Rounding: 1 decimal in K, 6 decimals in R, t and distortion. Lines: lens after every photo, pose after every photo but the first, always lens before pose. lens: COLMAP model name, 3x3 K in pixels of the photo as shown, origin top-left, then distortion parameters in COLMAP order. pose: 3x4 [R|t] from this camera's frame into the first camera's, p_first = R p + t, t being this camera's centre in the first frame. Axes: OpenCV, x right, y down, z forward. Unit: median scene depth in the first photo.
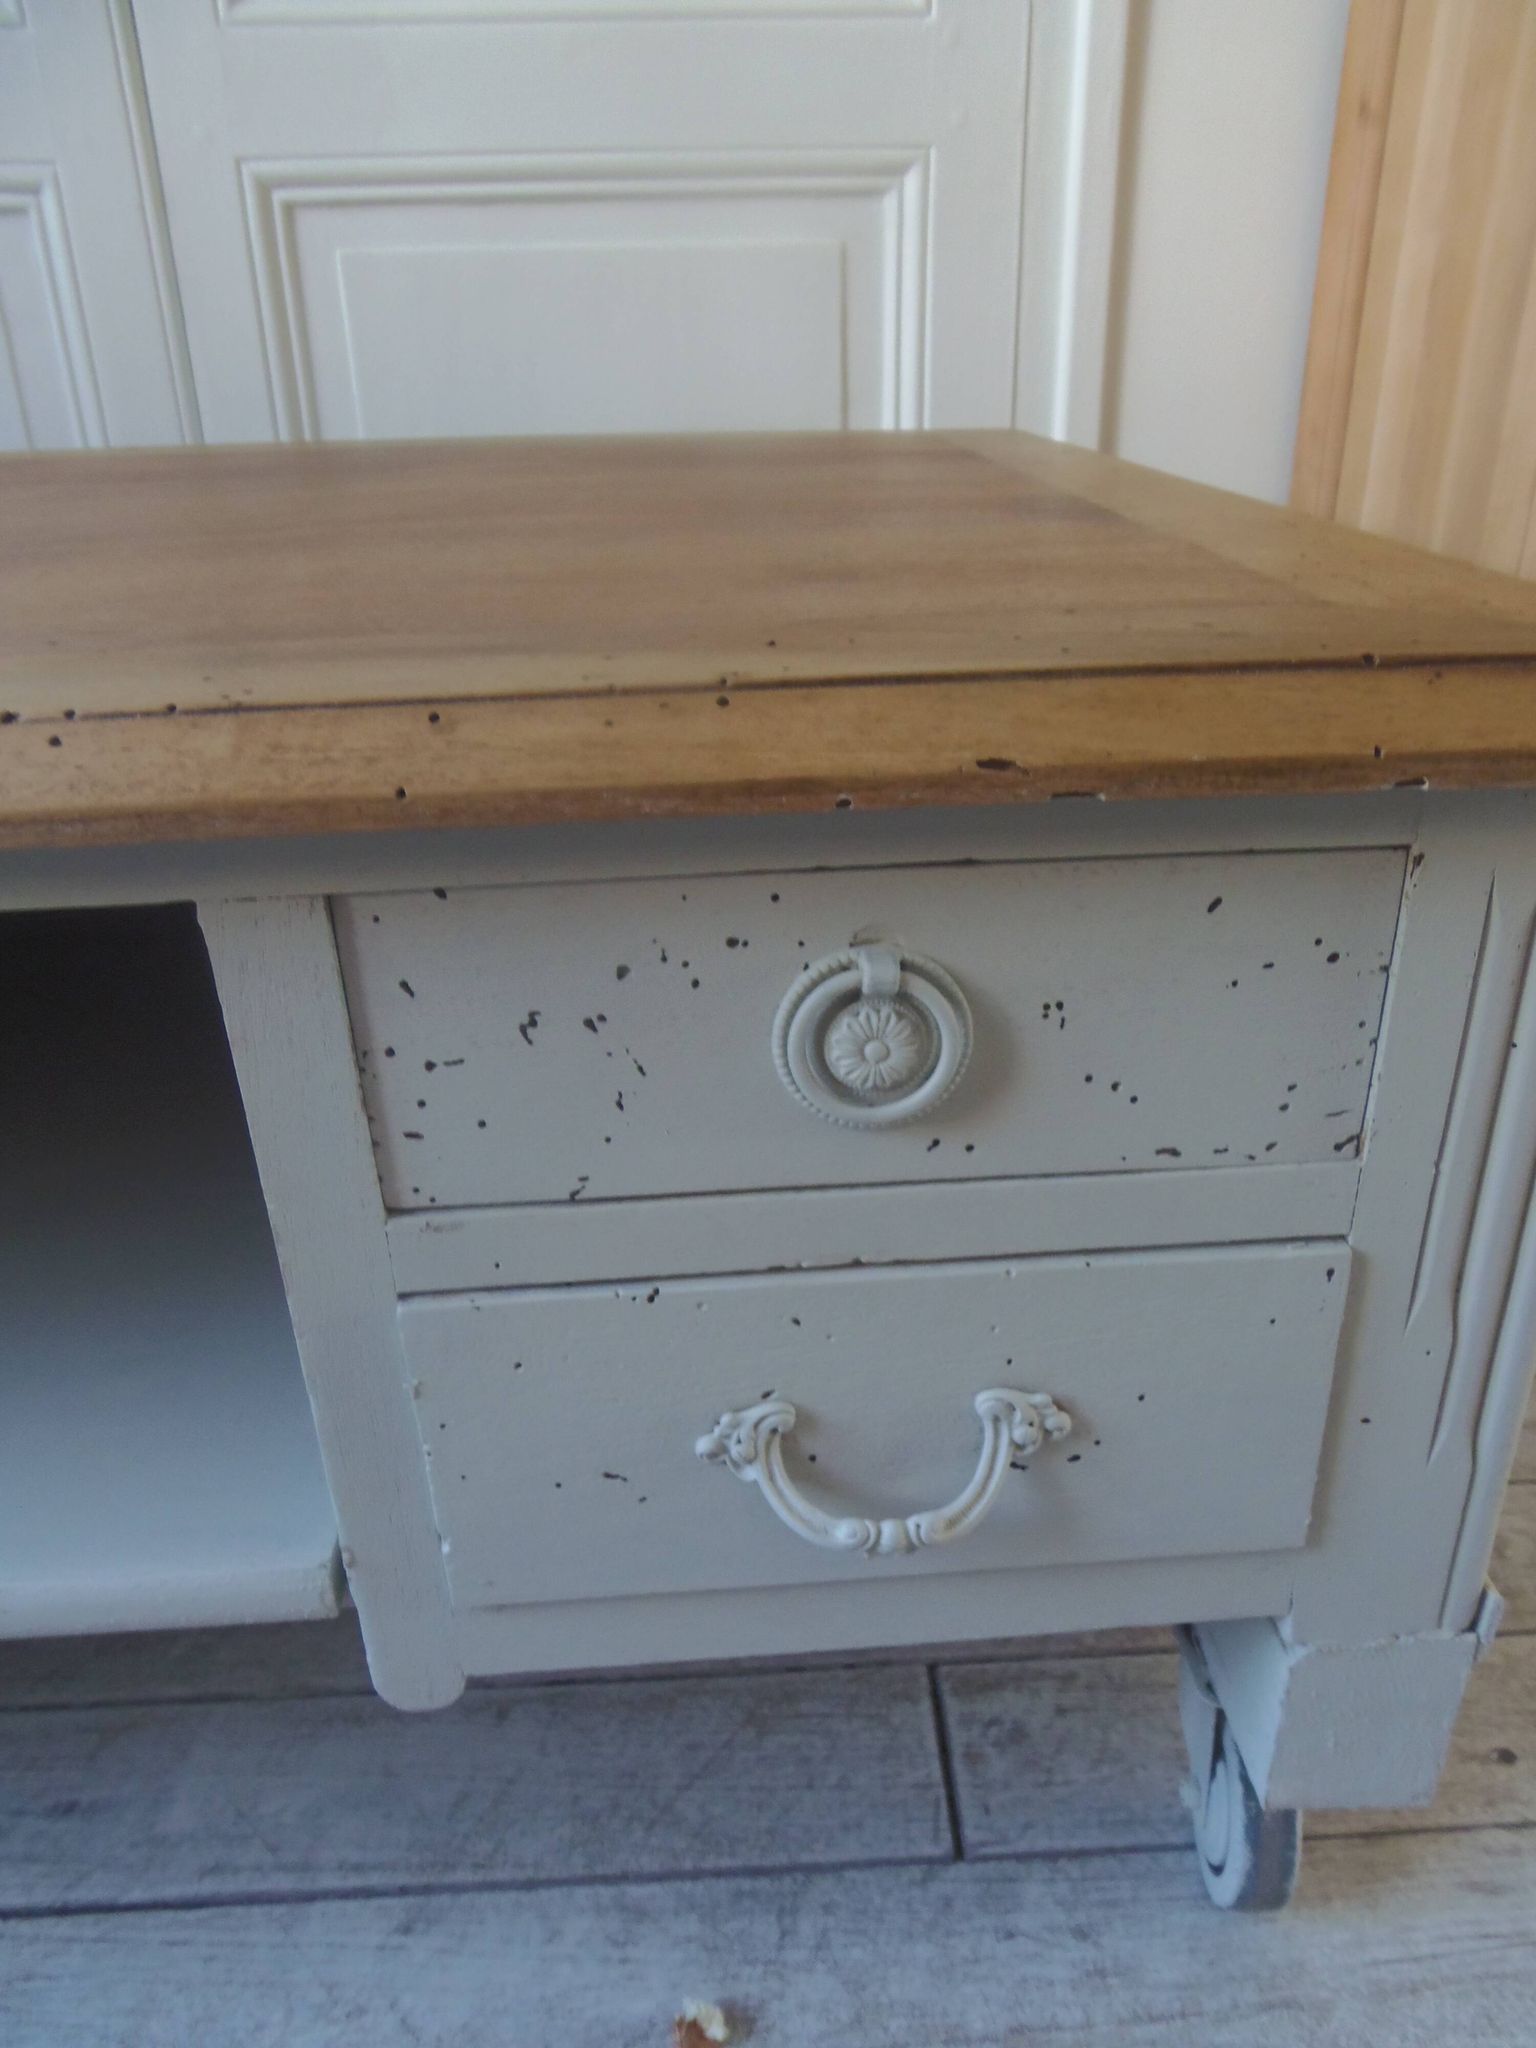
lens RADIAL K [[1493.7, 0, 800.9], [0, 1493.7, 1066.4], [0, 0, 1]] dist [-0.004821, -0.014848]
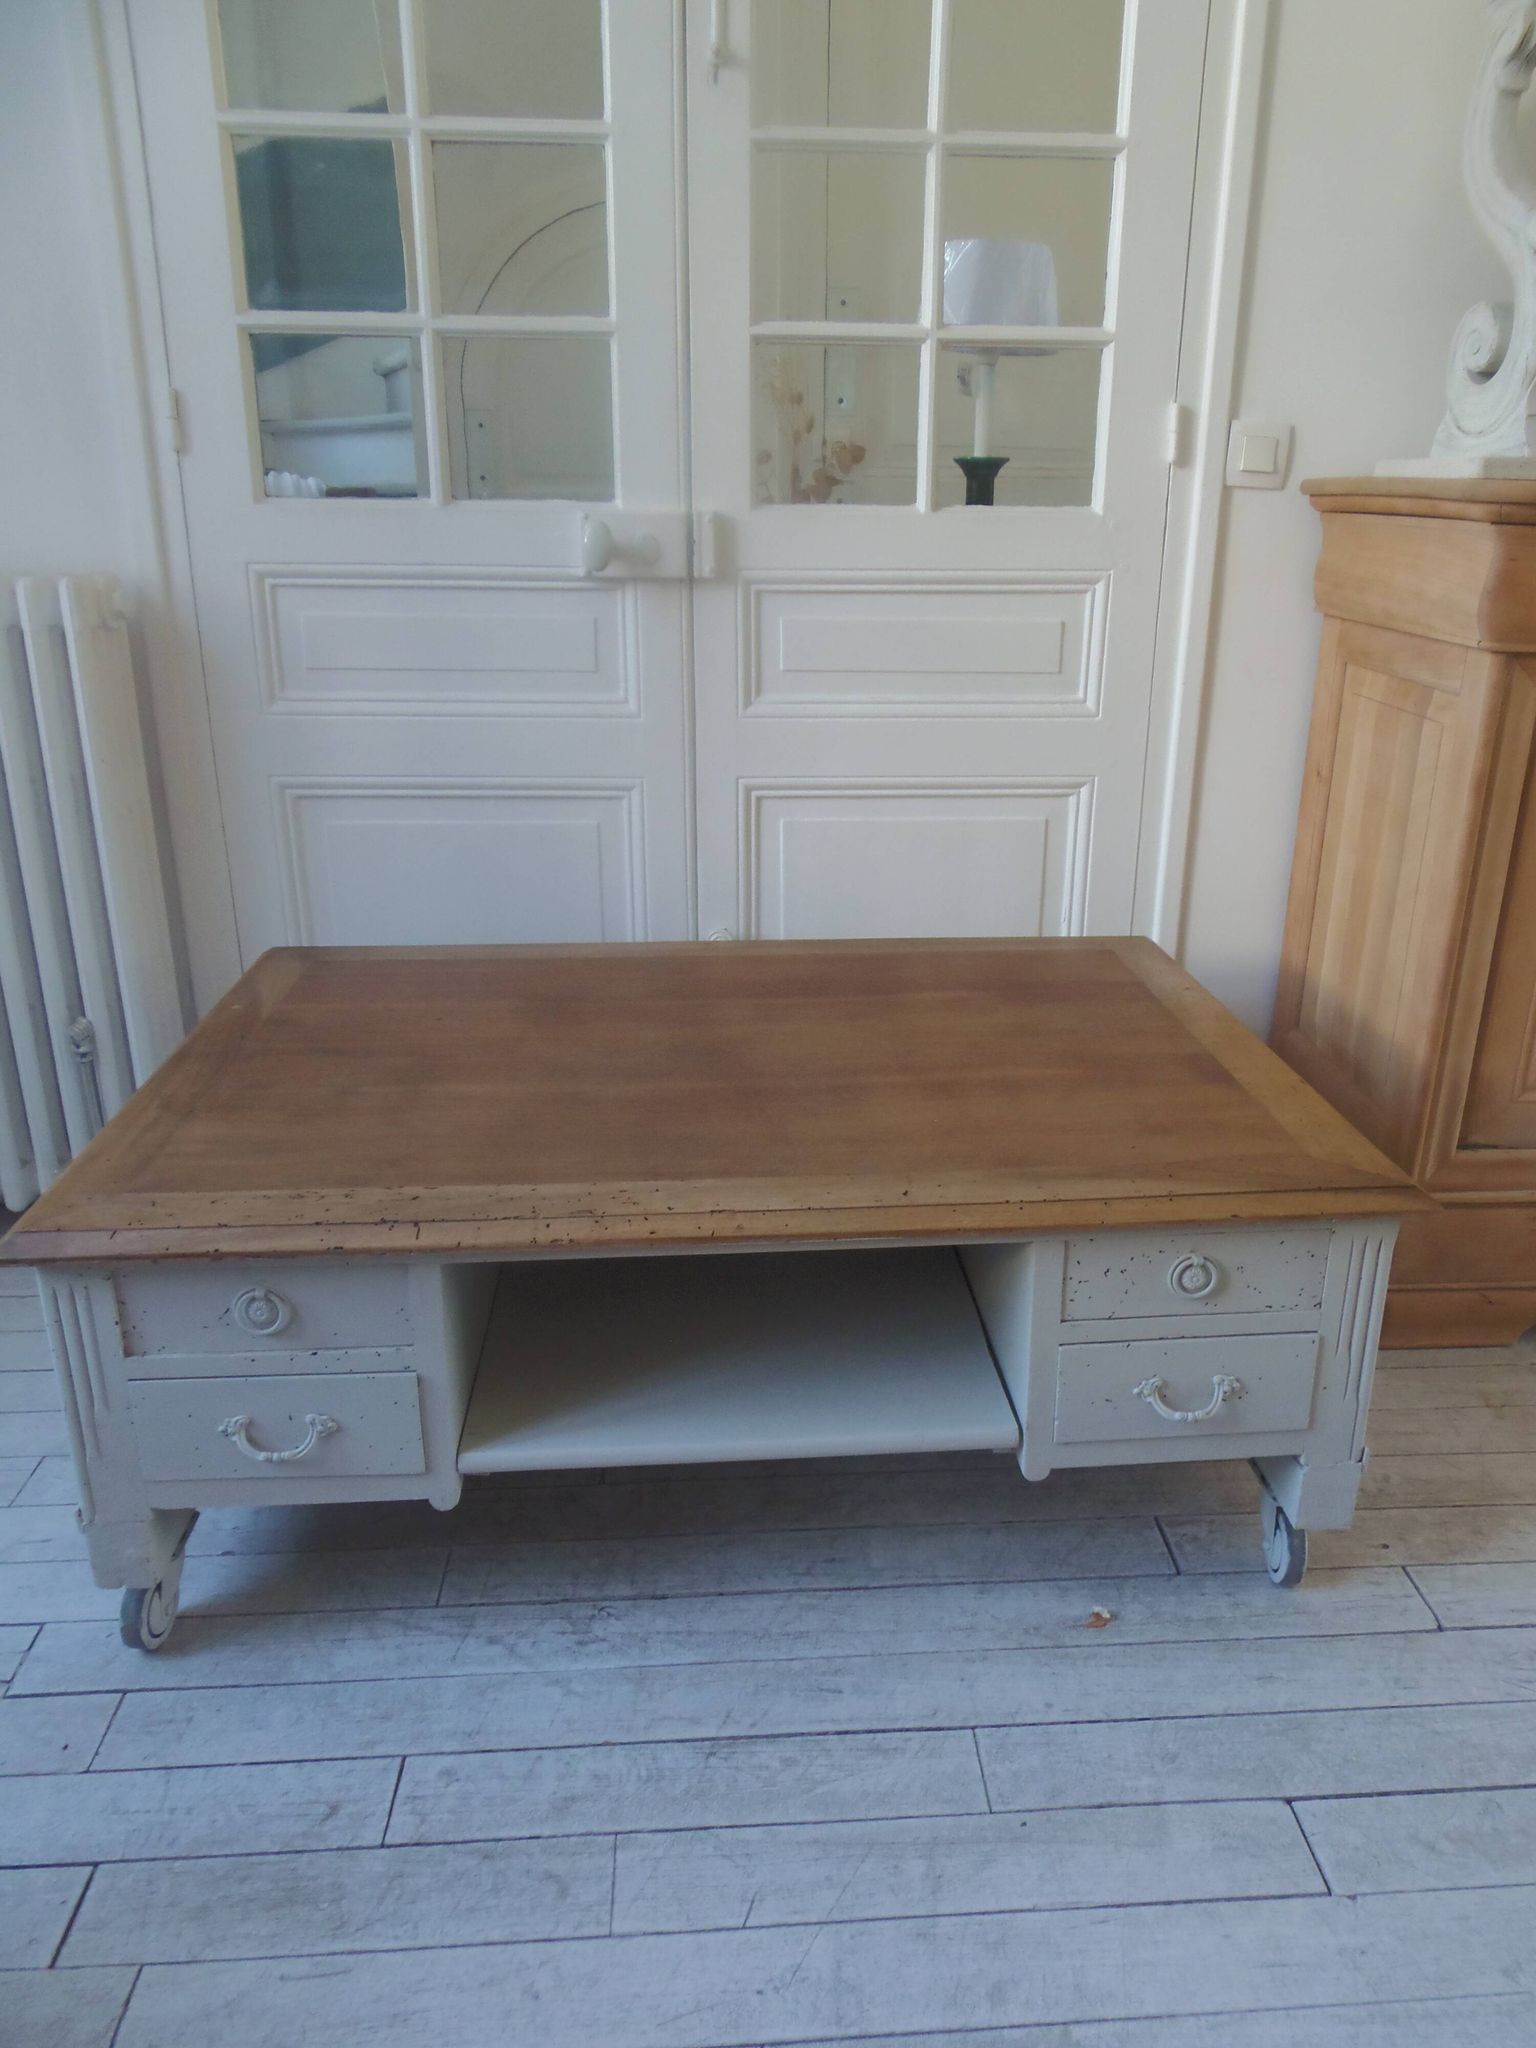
lens RADIAL K [[1493.7, 0, 829.4], [0, 1493.7, 1068.4], [0, 0, 1]] dist [-0.004821, -0.014848]
pose [[0.999379, 0.014398, 0.032164, -0.630109], [-0.011199, 0.995172, -0.097509, -0.102277], [-0.033413, 0.097088, 0.994715, -1.750853]]
